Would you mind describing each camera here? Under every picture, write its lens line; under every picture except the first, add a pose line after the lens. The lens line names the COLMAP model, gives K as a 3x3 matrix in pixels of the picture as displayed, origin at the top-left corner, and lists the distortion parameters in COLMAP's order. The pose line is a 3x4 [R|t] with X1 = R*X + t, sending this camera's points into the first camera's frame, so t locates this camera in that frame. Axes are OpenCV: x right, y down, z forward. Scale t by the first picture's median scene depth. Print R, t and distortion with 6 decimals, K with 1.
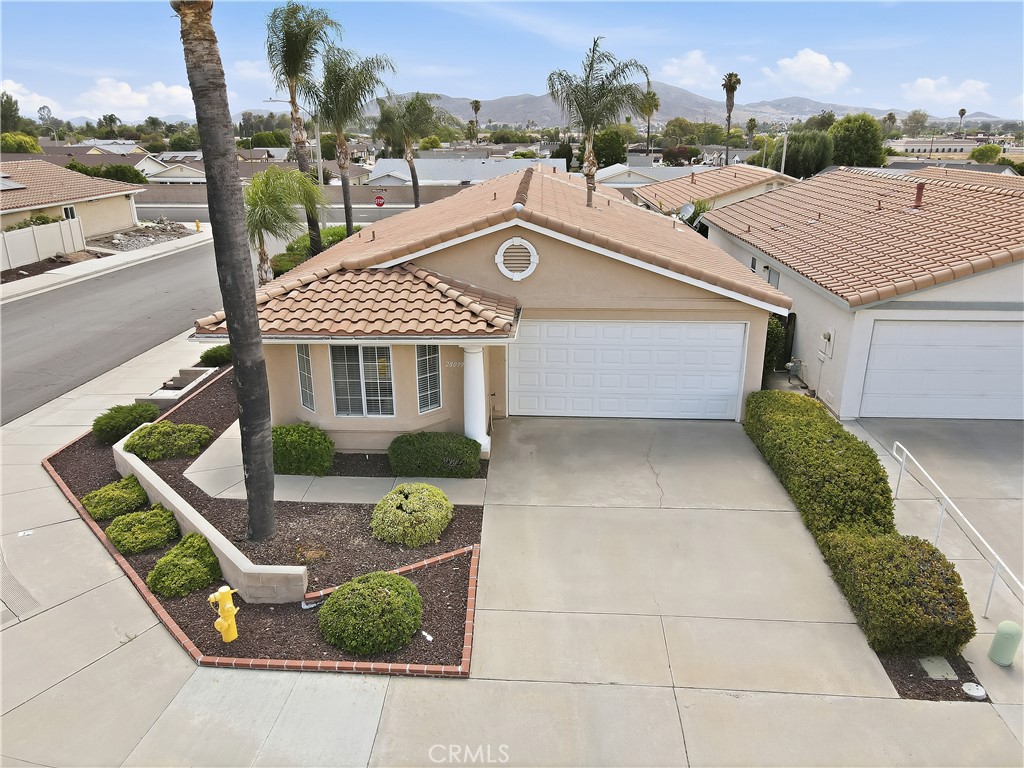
lens RADIAL K [[739.1, 0, 512.0], [0, 739.1, 384.0], [0, 0, 1]] dist [0.019995, 0.007493]
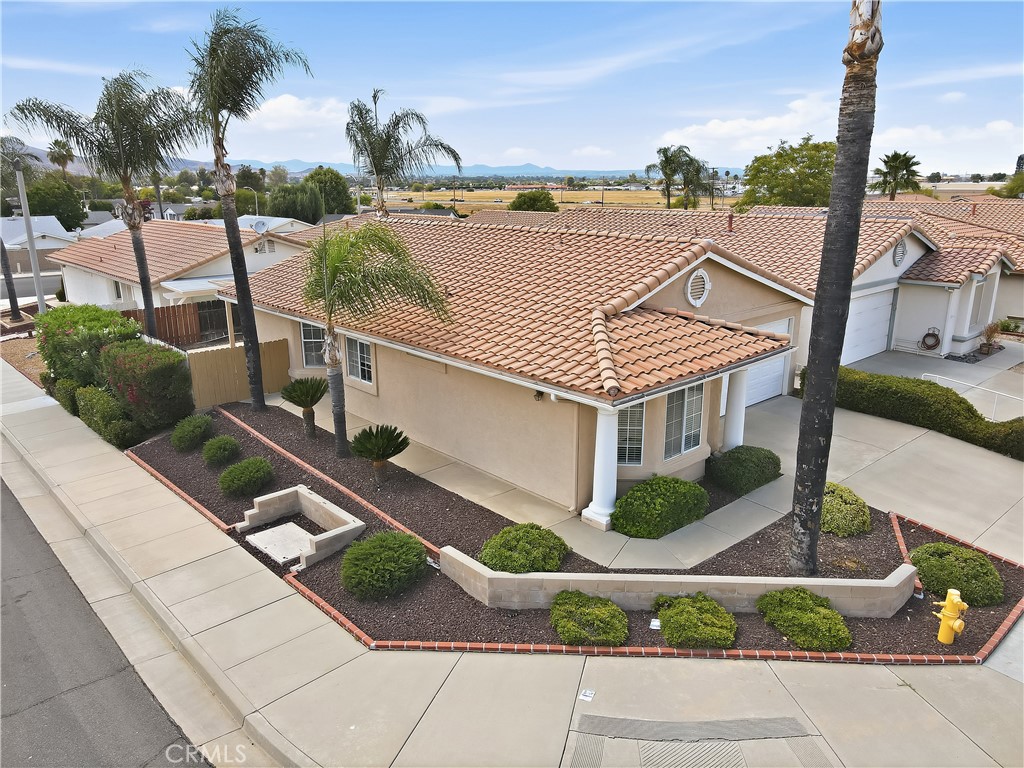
lens RADIAL K [[739.1, 0, 512.0], [0, 739.1, 384.0], [0, 0, 1]] dist [0.019995, 0.007493]
pose [[0.698550, -0.190412, 0.689762, -1.259144], [0.229205, 0.972698, 0.036394, -0.168690], [-0.677860, 0.132674, 0.723121, 0.507452]]
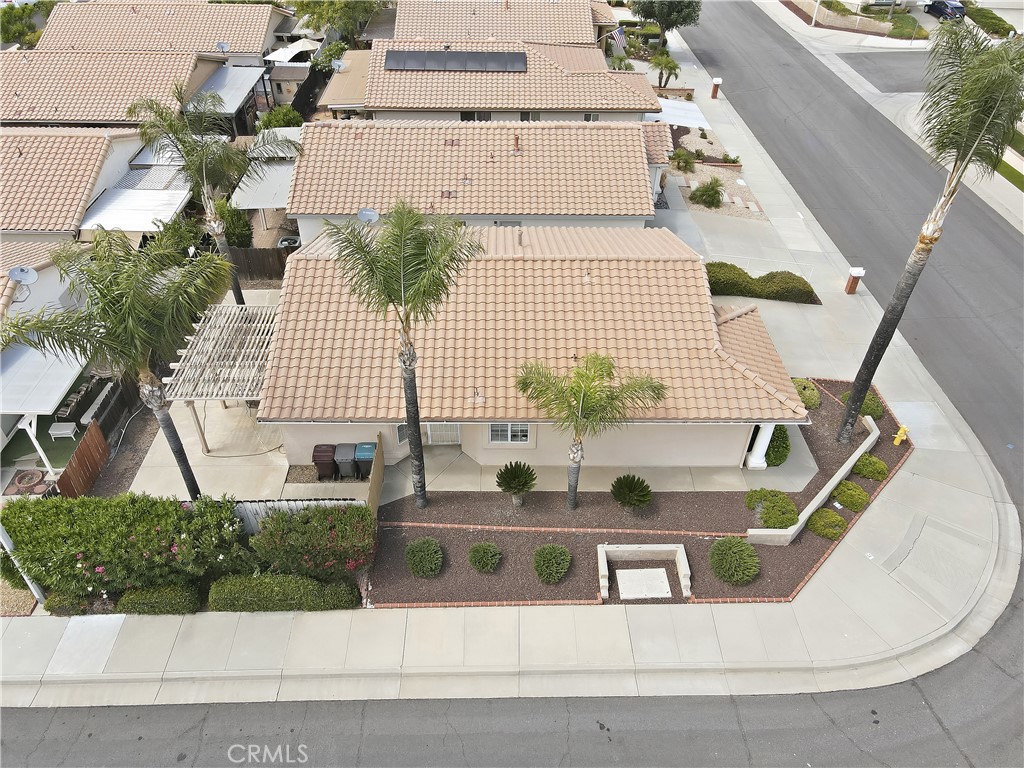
lens RADIAL K [[739.1, 0, 512.0], [0, 739.1, 384.0], [0, 0, 1]] dist [0.019995, 0.007493]
pose [[-0.080567, -0.619062, 0.781198, -1.756736], [0.303868, 0.731183, 0.610766, -1.373289], [-0.949302, 0.286588, 0.129204, 1.482900]]
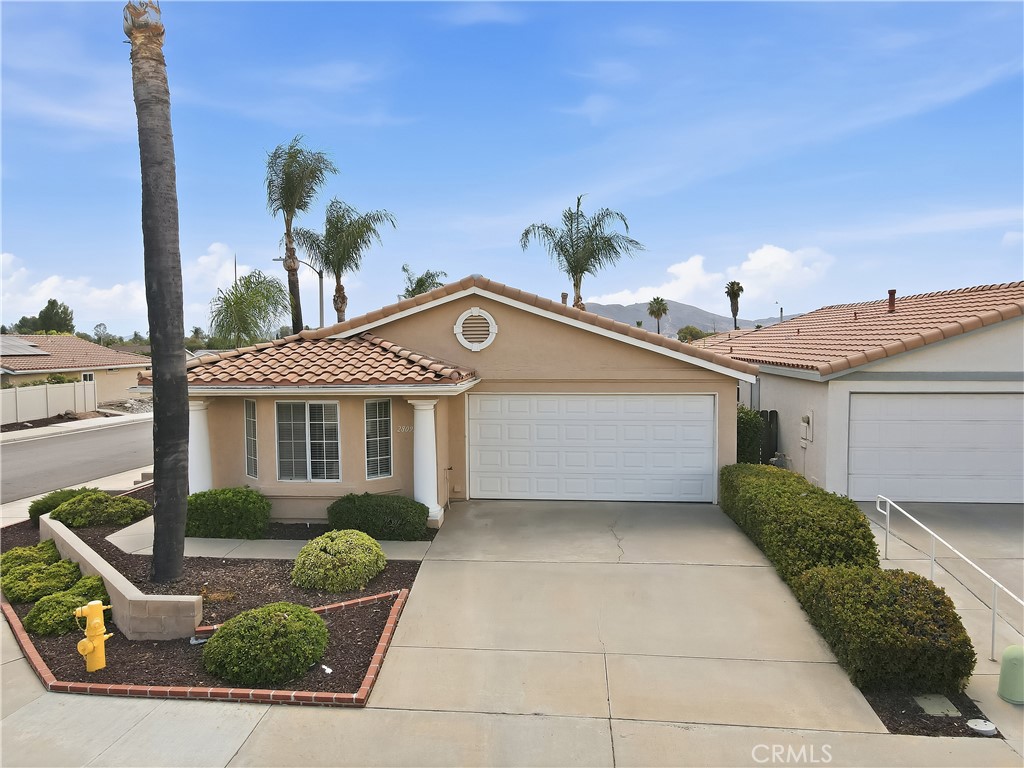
lens RADIAL K [[738.0, 0, 508.6], [0, 738.0, 385.6], [0, 0, 1]] dist [0.029100, -0.002278]
pose [[0.999534, -0.002427, -0.030429, 0.102342], [-0.005697, 0.964488, -0.264065, 0.210554], [0.029989, 0.264115, 0.964025, 0.082390]]
